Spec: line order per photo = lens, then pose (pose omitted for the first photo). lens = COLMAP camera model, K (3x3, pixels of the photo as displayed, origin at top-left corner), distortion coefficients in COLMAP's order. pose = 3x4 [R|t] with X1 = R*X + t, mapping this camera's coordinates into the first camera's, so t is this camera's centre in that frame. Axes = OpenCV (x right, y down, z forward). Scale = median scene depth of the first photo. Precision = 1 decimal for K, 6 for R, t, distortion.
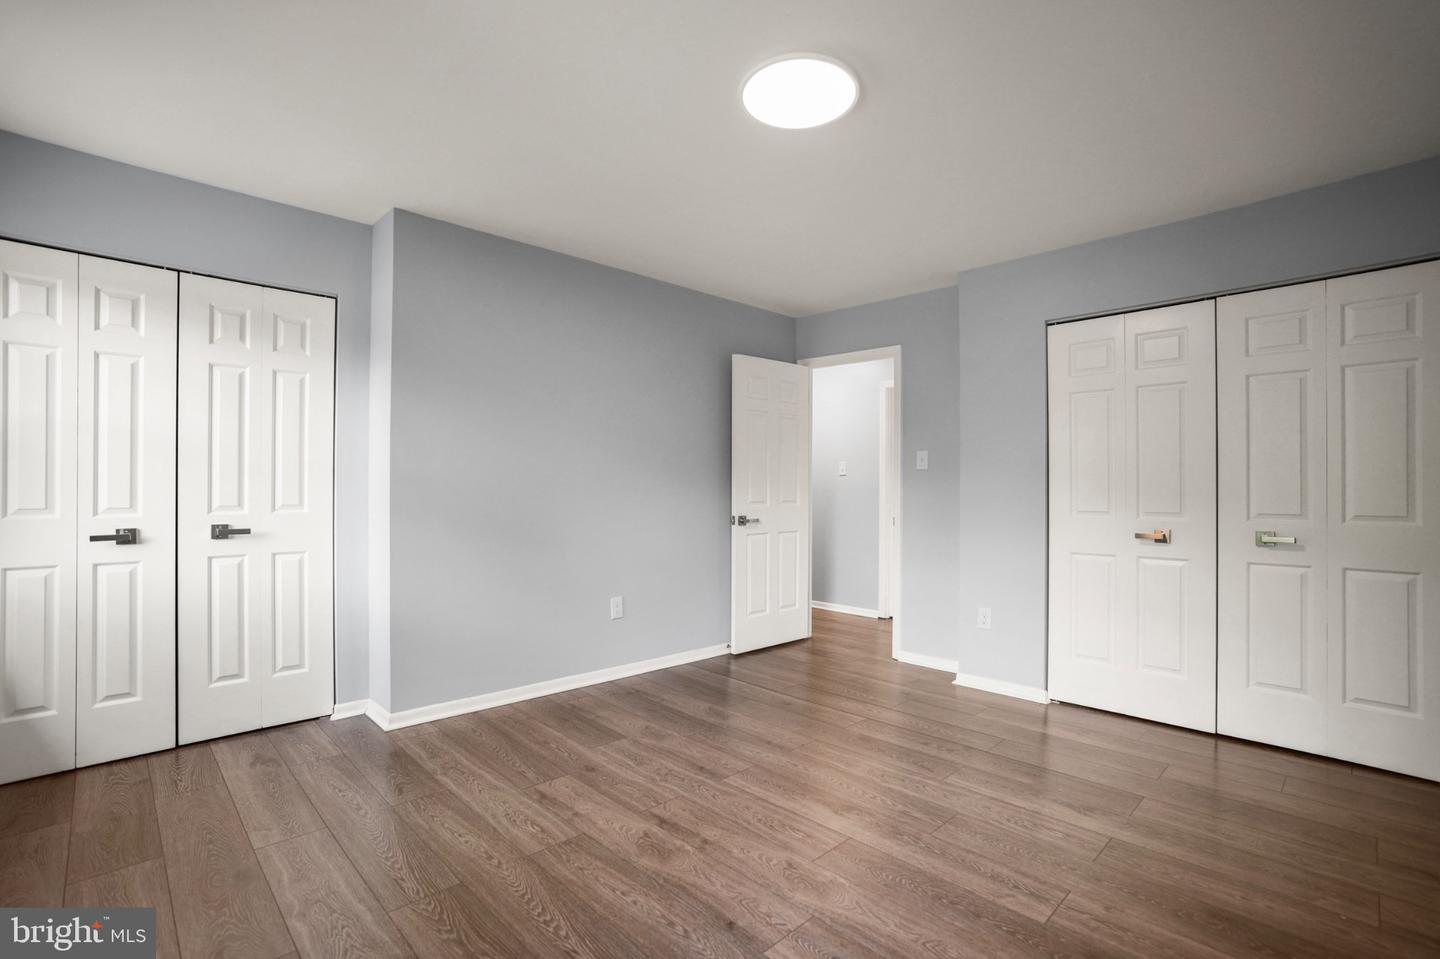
lens RADIAL K [[673.7, 0, 713.1], [0, 673.7, 481.9], [0, 0, 1]] dist [-0.053202, 0.028612]
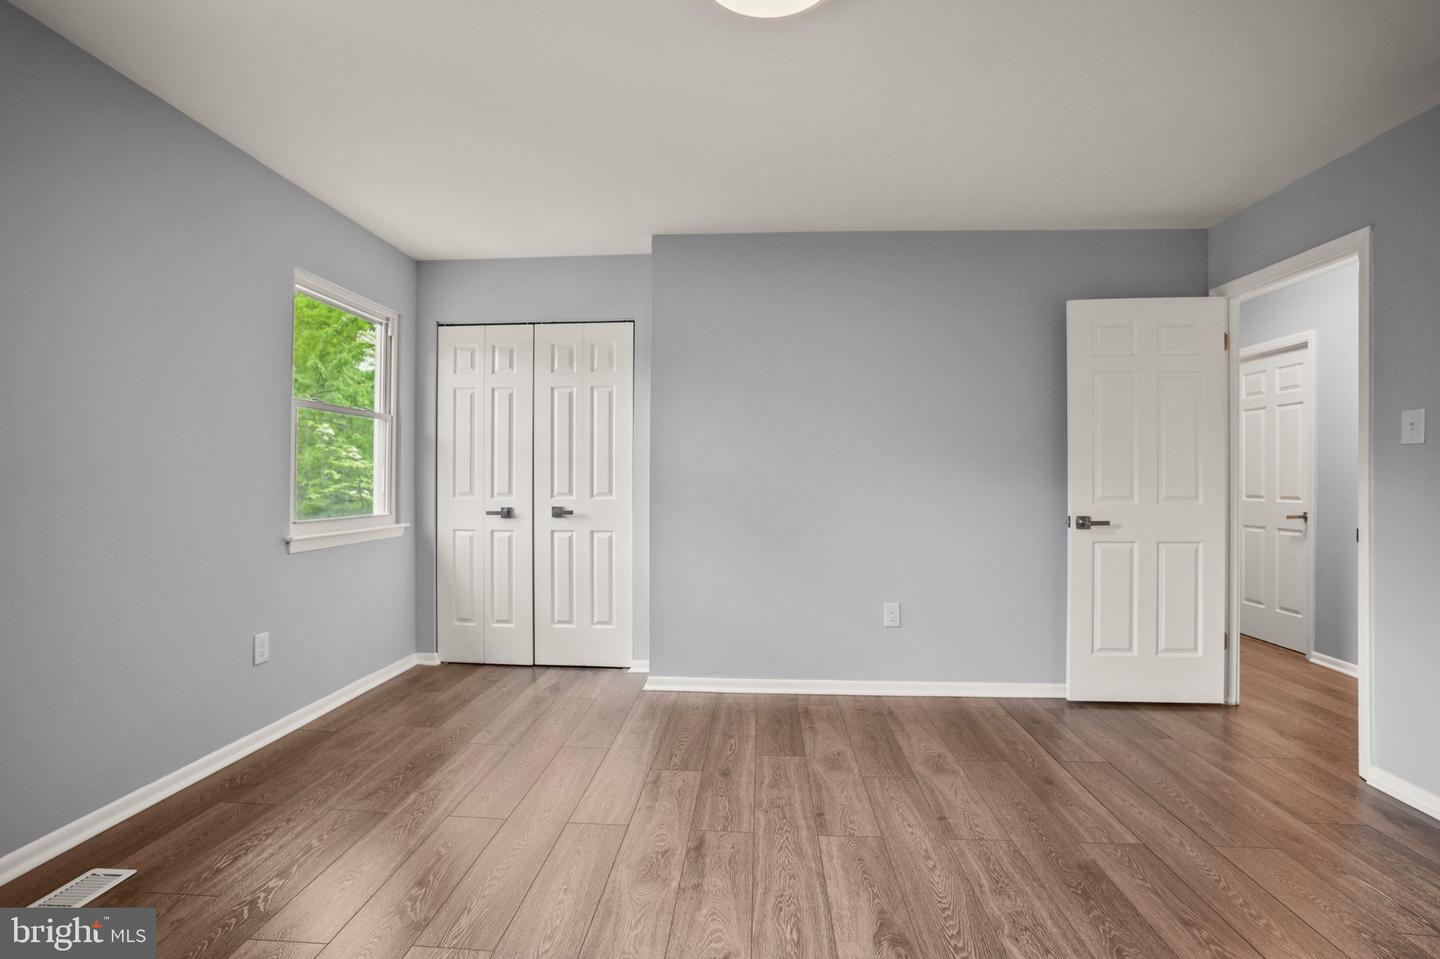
lens RADIAL K [[670.0, 0, 720.9], [0, 670.0, 473.0], [0, 0, 1]] dist [-0.073250, 0.036811]
pose [[0.672149, -0.009203, -0.740359, 0.464189], [0.006977, 0.999957, -0.006095, 0.006637], [0.740383, -0.001068, 0.672184, 0.326073]]
